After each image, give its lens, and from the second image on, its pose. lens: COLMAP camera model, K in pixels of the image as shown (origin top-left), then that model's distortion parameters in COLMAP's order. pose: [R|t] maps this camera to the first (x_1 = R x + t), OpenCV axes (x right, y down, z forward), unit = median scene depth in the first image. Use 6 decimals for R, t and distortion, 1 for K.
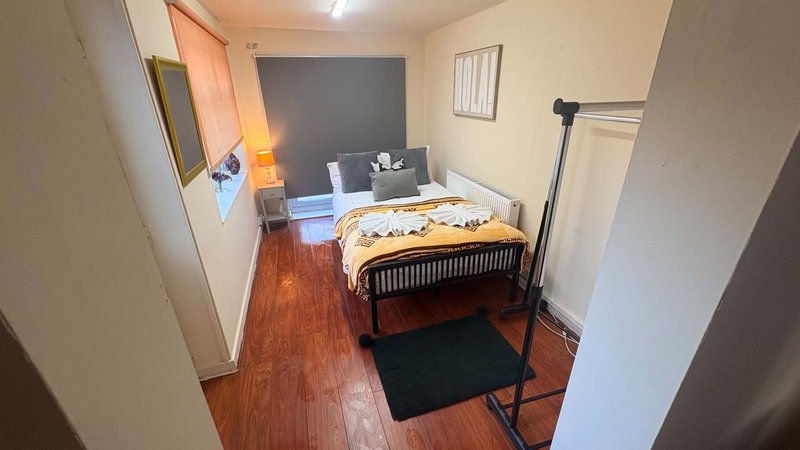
lens RADIAL K [[317.8, 0, 400.0], [0, 317.8, 225.0], [0, 0, 1]] dist [-0.000754, -0.000439]
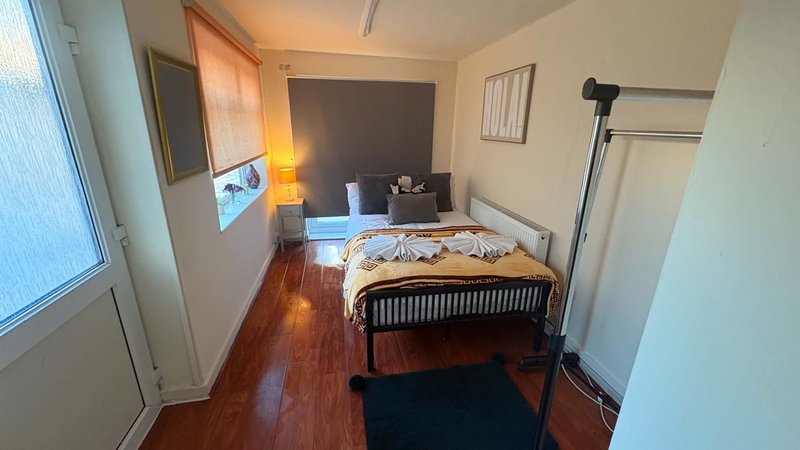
lens RADIAL K [[317.8, 0, 400.0], [0, 317.8, 225.0], [0, 0, 1]] dist [-0.000754, -0.000439]
pose [[0.992516, 0.067895, -0.101498, 0.056665], [-0.077714, 0.992329, -0.096141, 0.017661], [0.094192, 0.103310, 0.990179, 0.093074]]
